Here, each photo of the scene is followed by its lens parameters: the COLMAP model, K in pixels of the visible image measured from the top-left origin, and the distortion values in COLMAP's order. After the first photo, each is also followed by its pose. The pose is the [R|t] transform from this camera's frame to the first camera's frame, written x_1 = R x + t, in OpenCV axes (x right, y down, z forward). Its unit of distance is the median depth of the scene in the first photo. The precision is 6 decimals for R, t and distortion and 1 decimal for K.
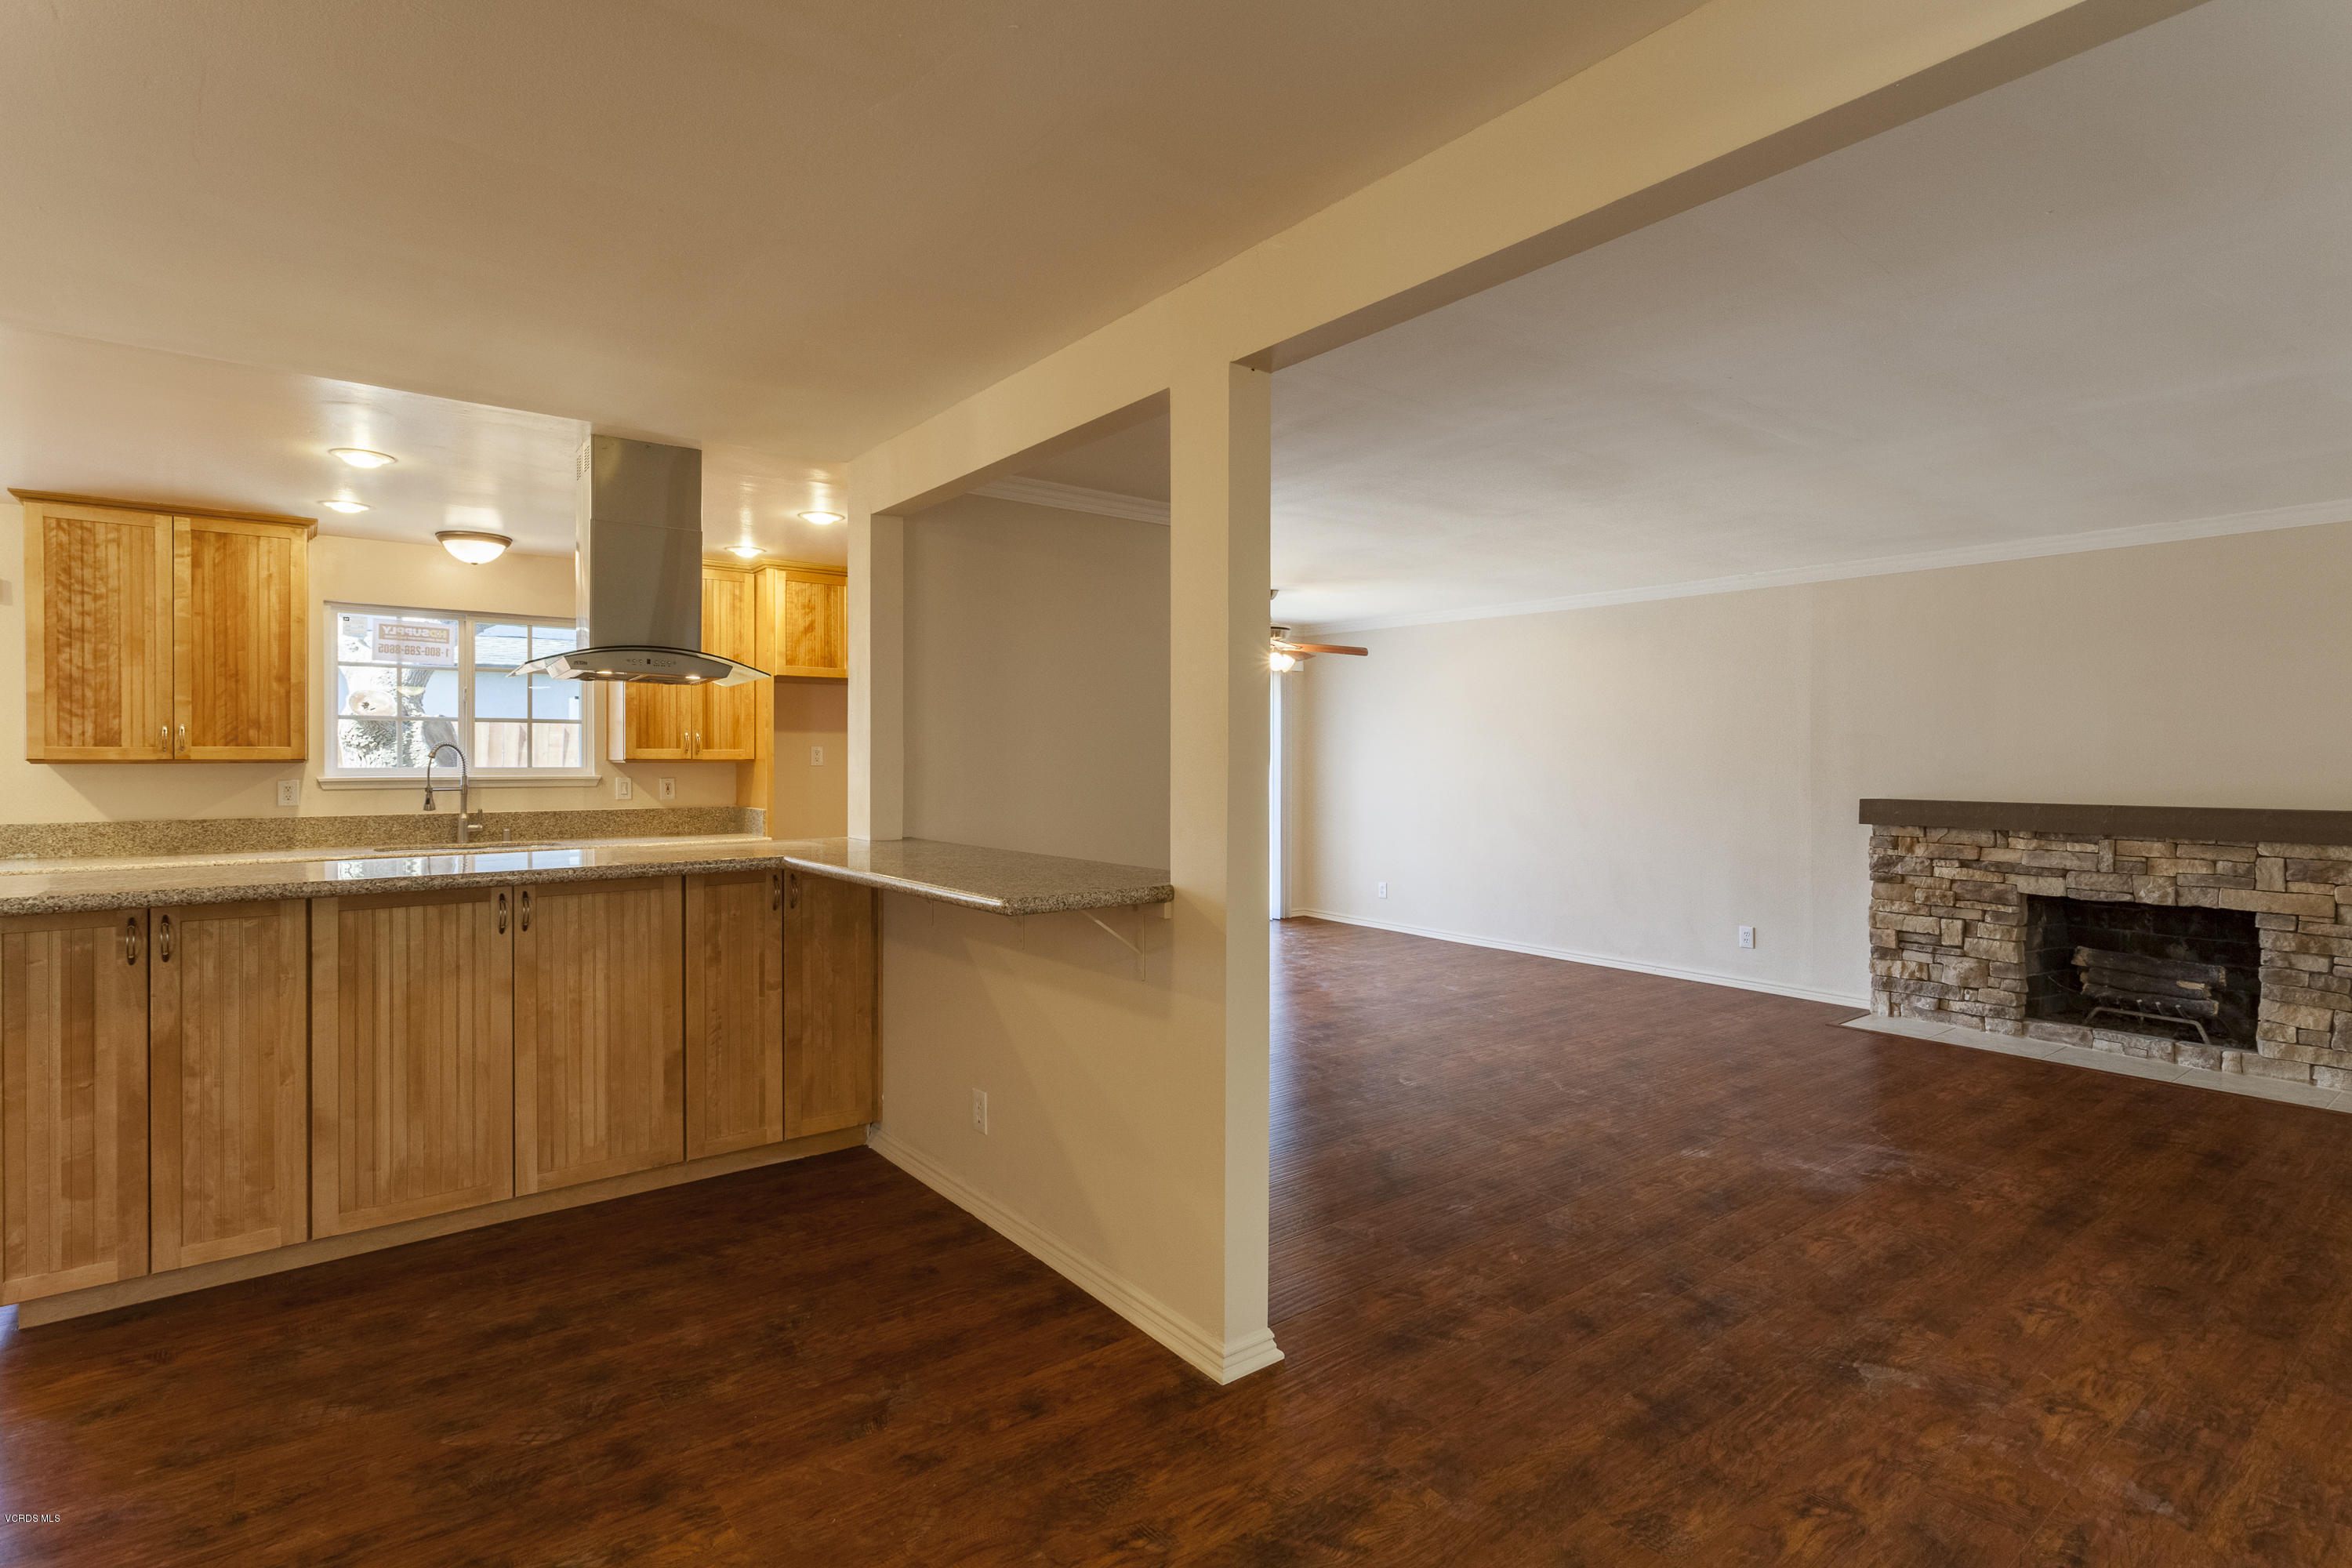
lens RADIAL K [[1131.0, 0, 1172.5], [0, 1131.0, 761.9], [0, 0, 1]] dist [0.003555, -0.000018]
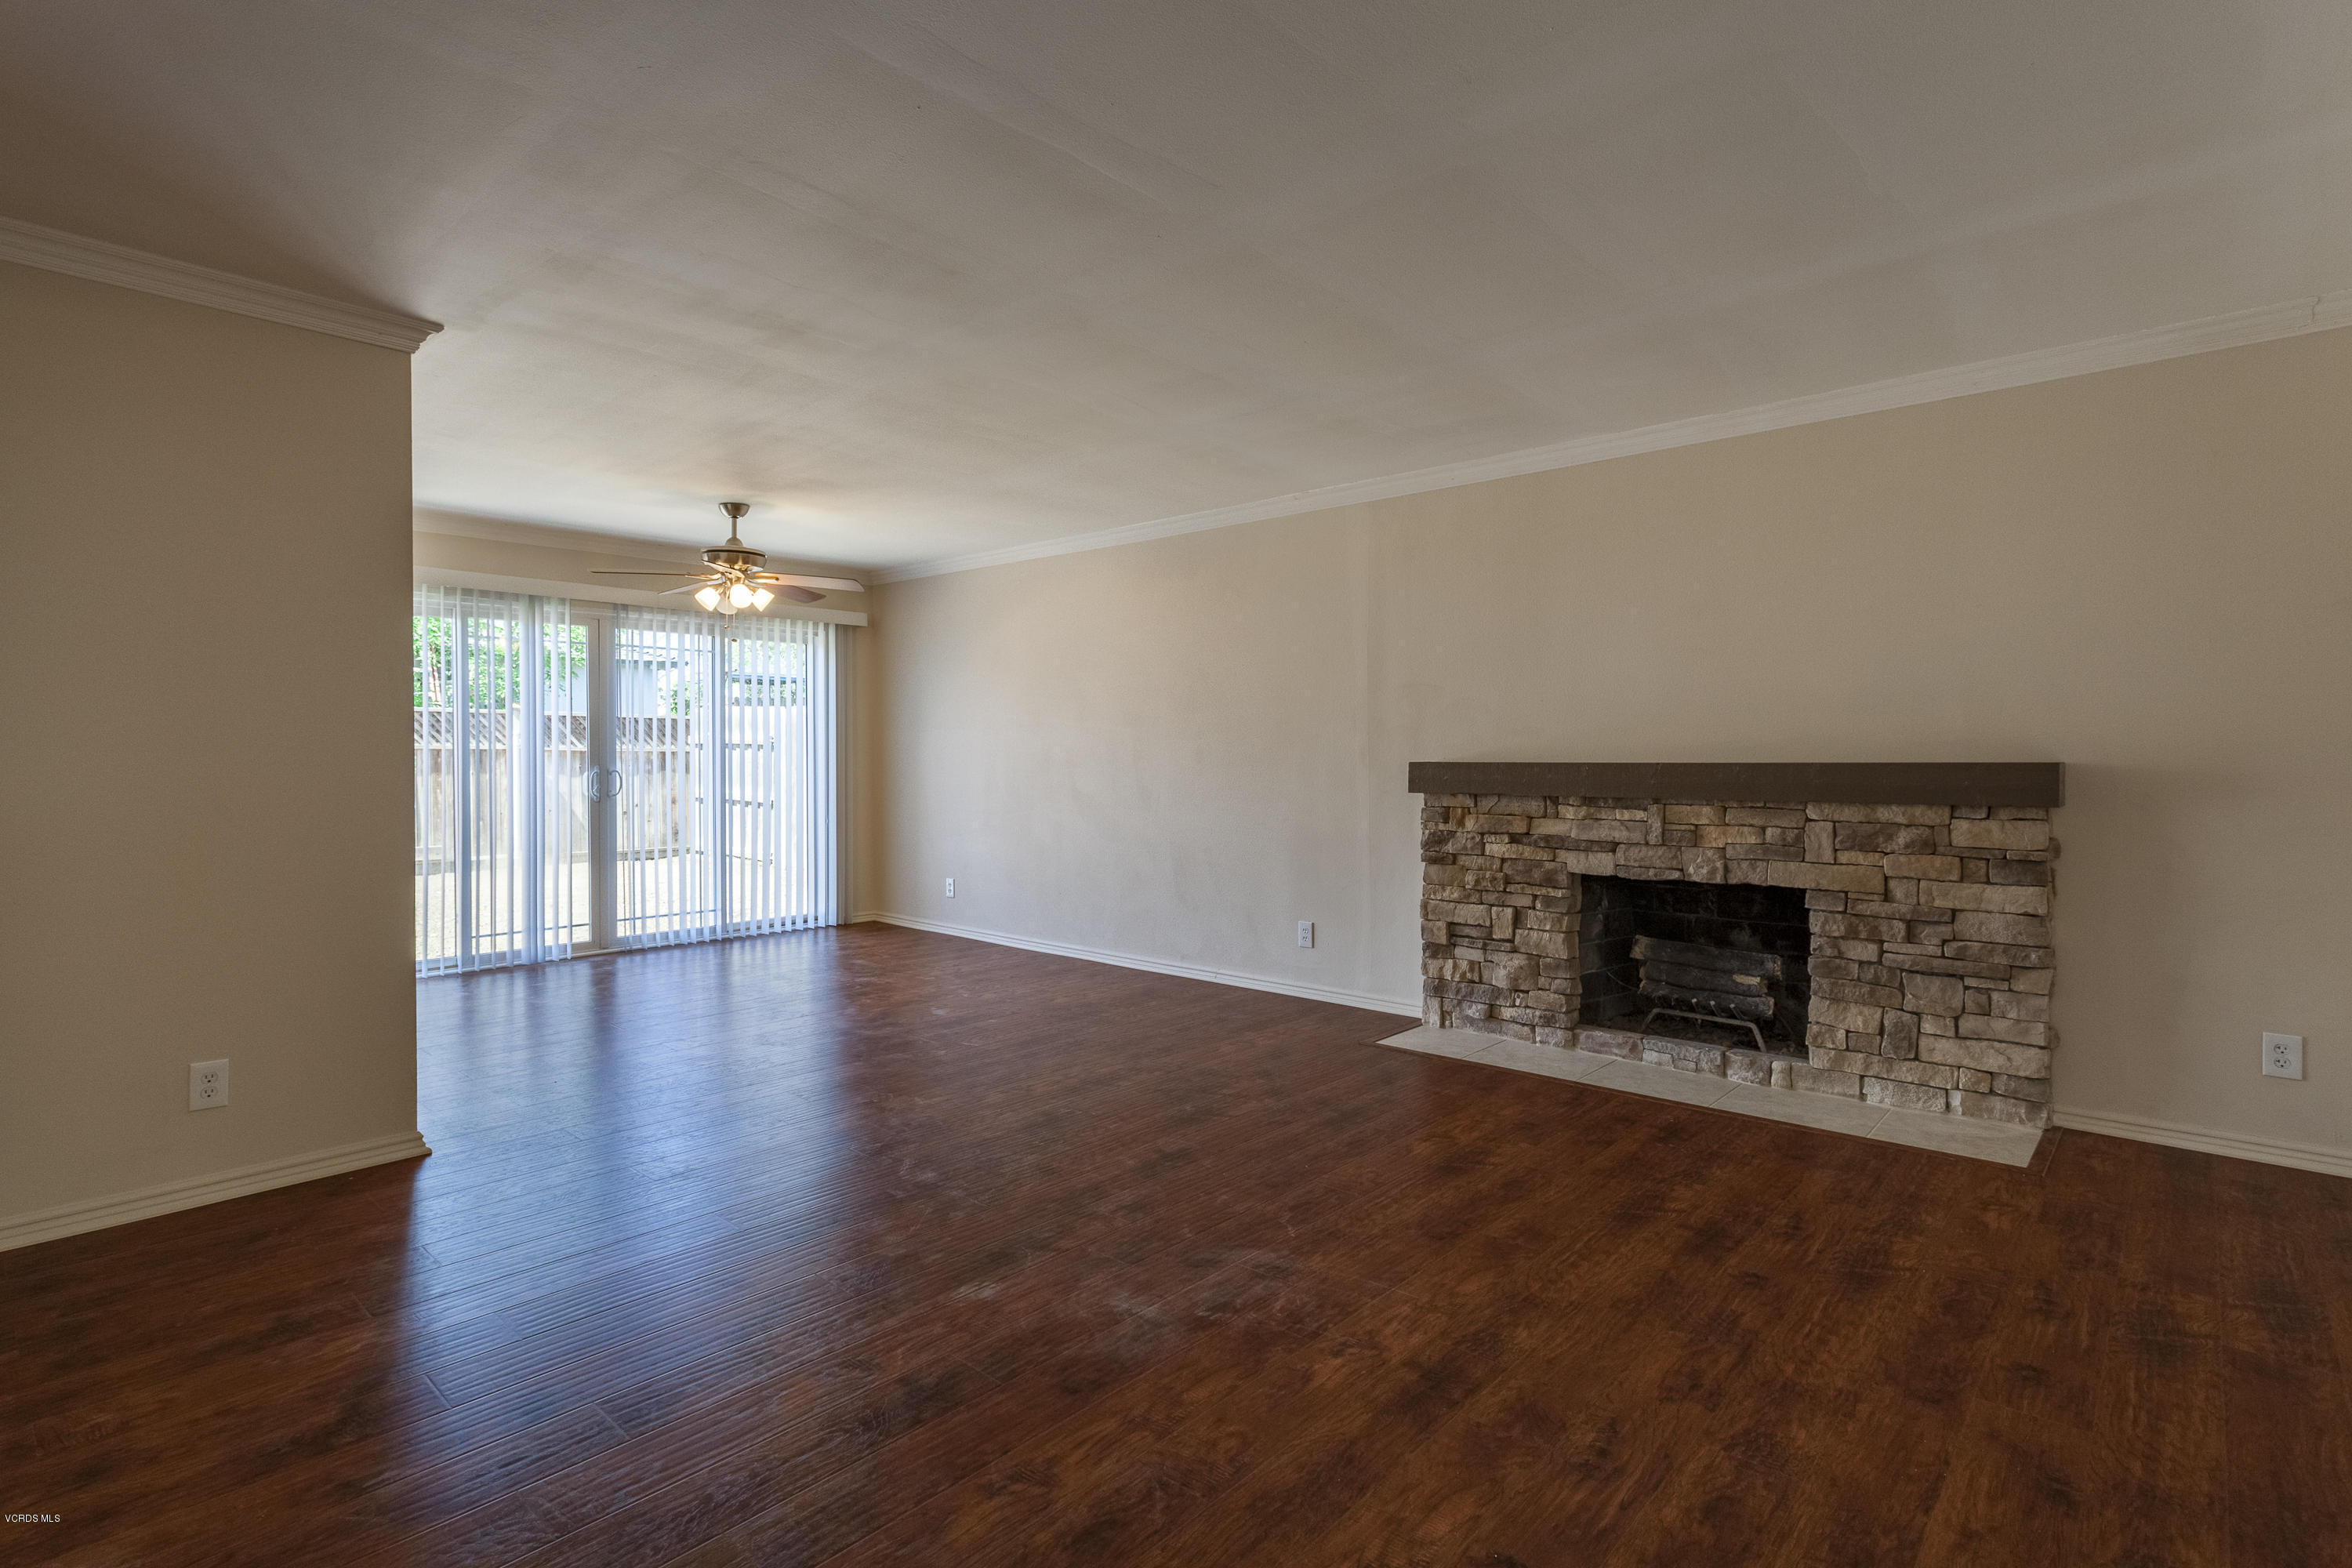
lens RADIAL K [[1128.2, 0, 1173.1], [0, 1128.2, 764.1], [0, 0, 1]] dist [0.000312, 0.001370]
pose [[0.984225, -0.005240, 0.176842, 0.363442], [0.004901, 0.999985, 0.002354, 0.038391], [-0.176852, -0.001450, 0.984236, 0.282339]]
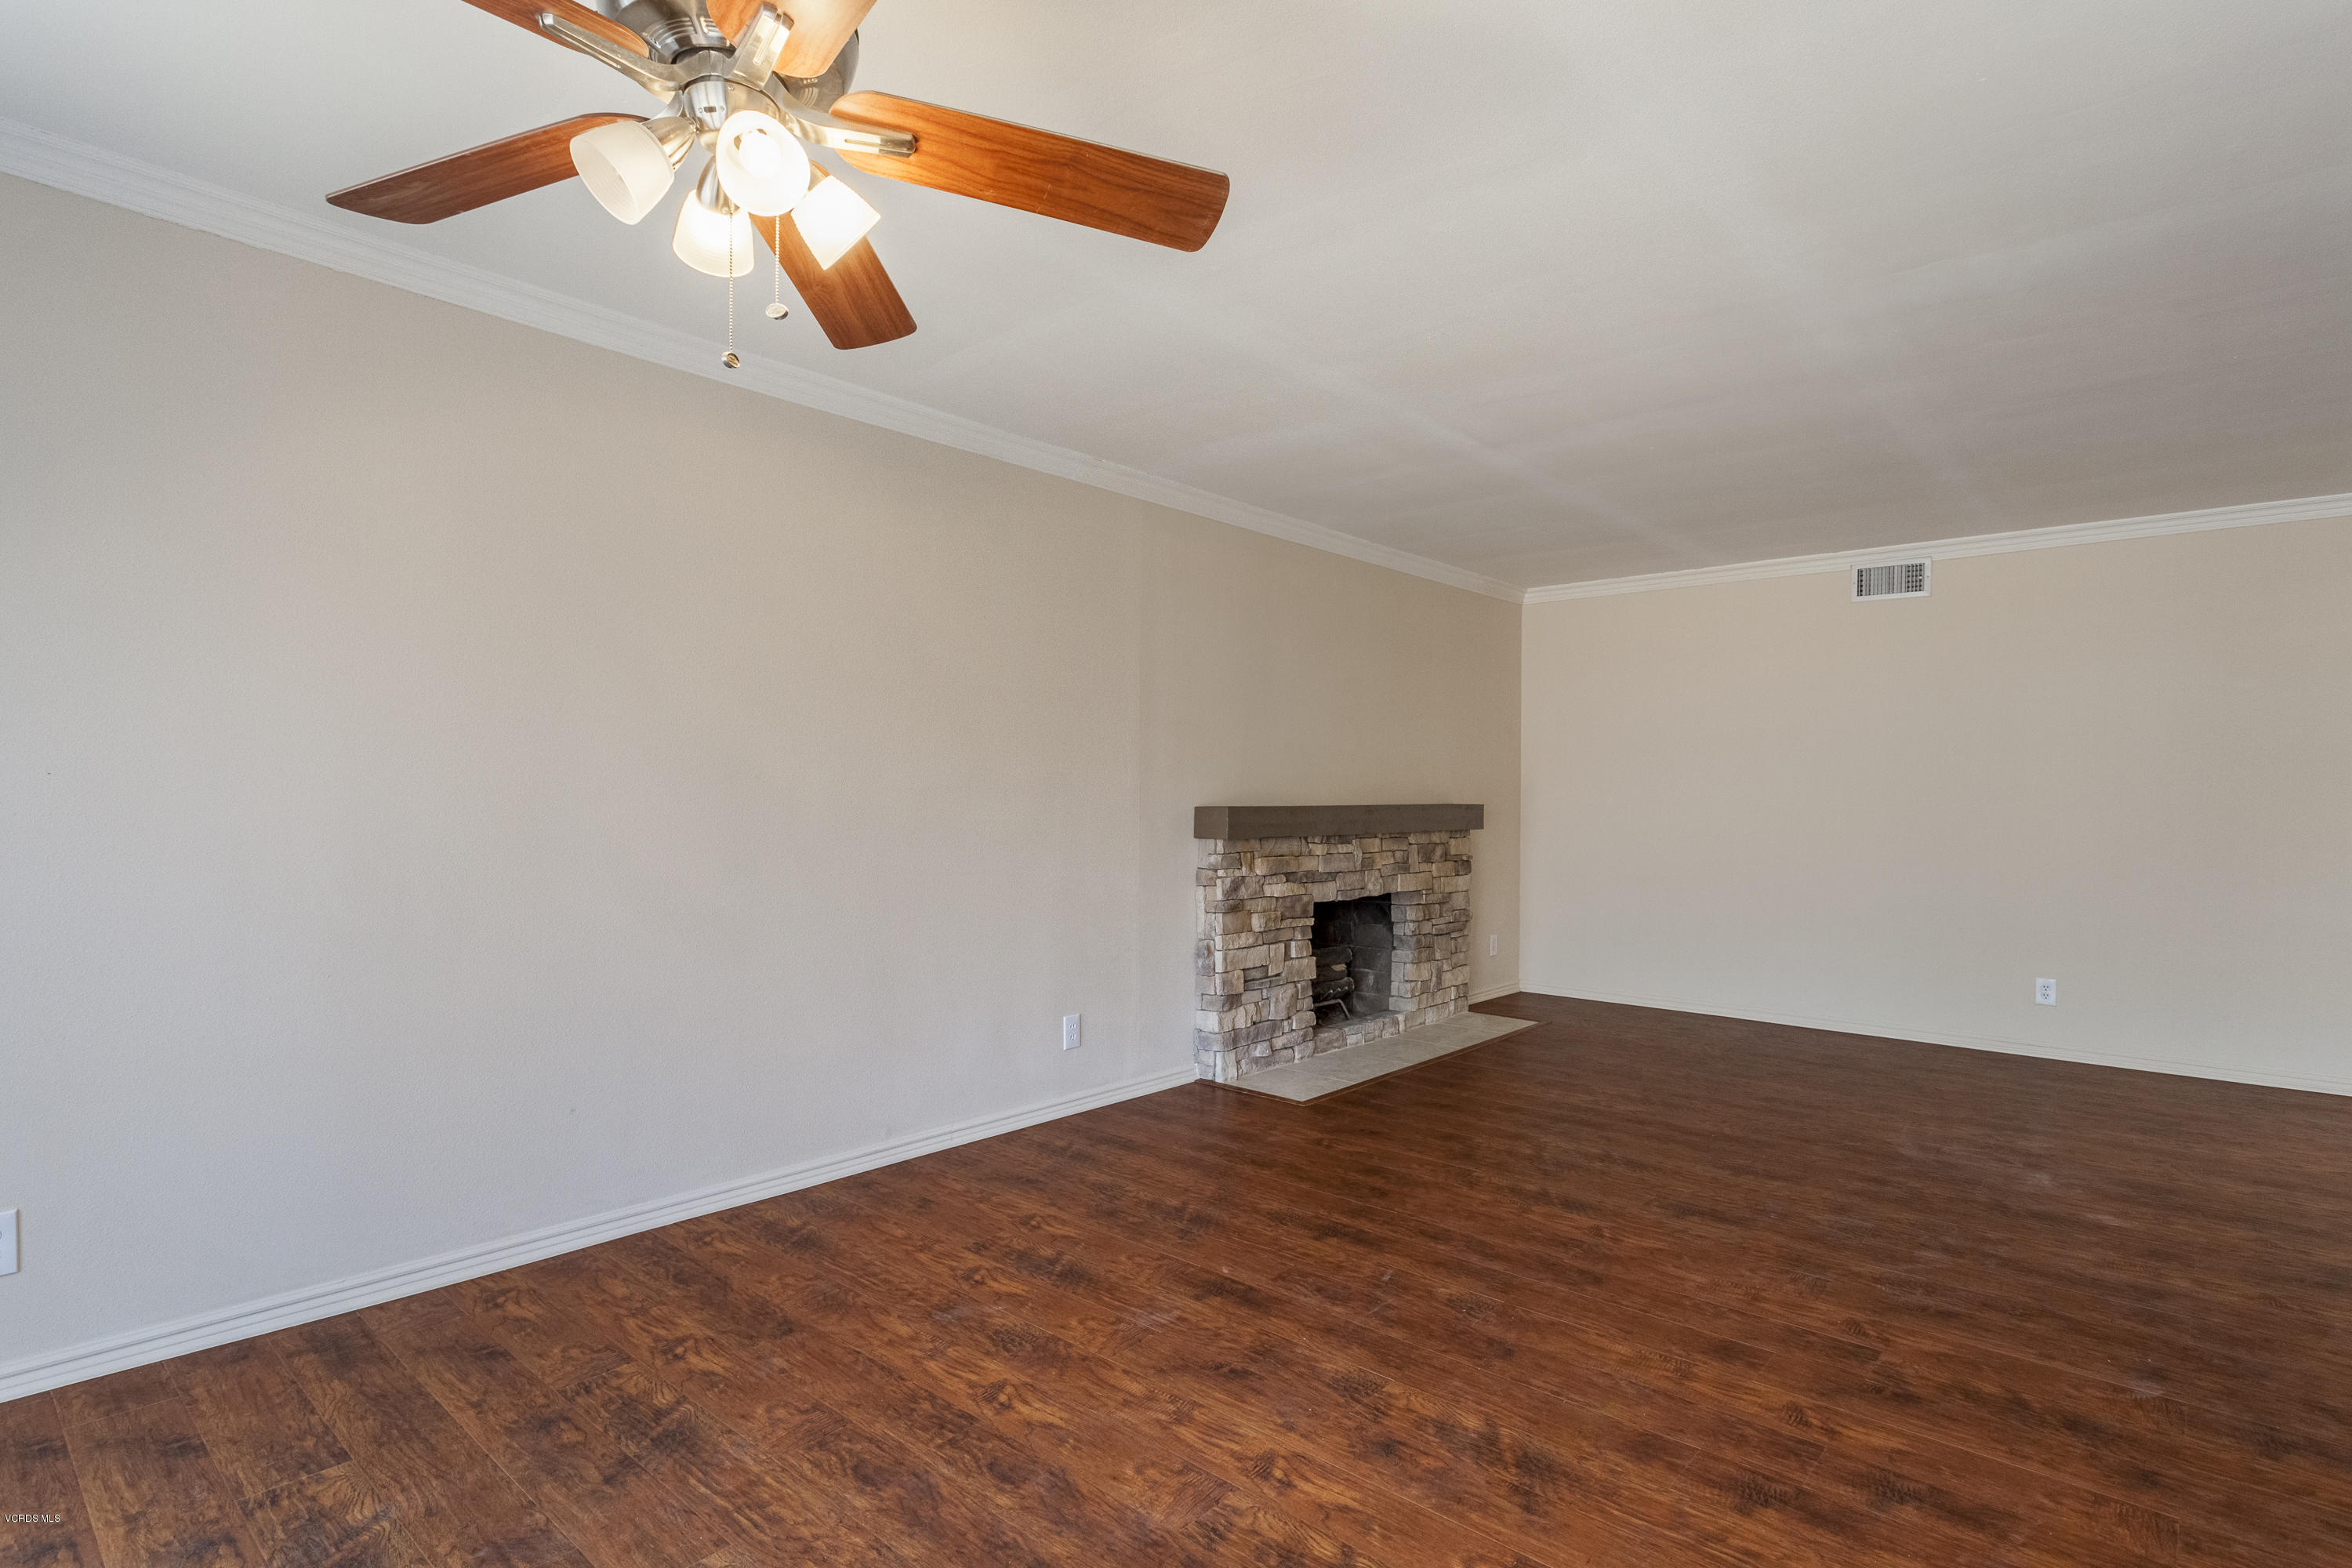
lens RADIAL K [[1177.6, 0, 1176.0], [0, 1177.6, 784.0], [0, 0, 1]] dist [0.000319, 0.000041]
pose [[-0.182911, 0.000420, 0.983129, -0.210896], [-0.004590, 0.999989, -0.001281, 0.022108], [-0.983119, -0.004747, -0.182907, 1.449828]]
